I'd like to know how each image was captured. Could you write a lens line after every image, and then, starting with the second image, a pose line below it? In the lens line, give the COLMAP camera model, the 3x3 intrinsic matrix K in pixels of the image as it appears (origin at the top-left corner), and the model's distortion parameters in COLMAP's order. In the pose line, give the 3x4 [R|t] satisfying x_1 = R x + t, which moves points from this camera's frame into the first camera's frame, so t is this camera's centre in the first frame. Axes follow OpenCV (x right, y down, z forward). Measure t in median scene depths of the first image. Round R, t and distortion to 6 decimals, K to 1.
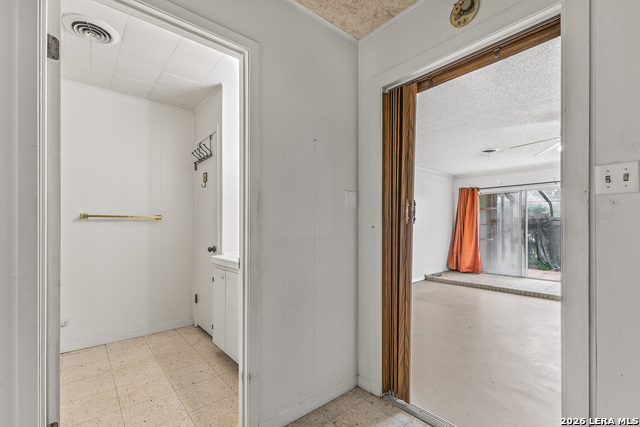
lens RADIAL K [[284.7, 0, 317.5], [0, 284.7, 221.3], [0, 0, 1]] dist [0.014138, -0.000713]
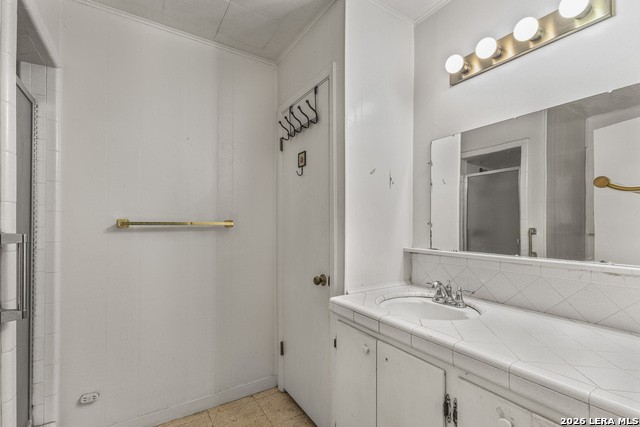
lens RADIAL K [[284.7, 0, 317.5], [0, 284.7, 221.3], [0, 0, 1]] dist [0.014138, -0.000713]
pose [[0.991447, -0.000748, -0.130510, -0.283351], [0.000697, 1.000000, -0.000430, -0.020906], [0.130510, 0.000335, 0.991447, 0.400155]]
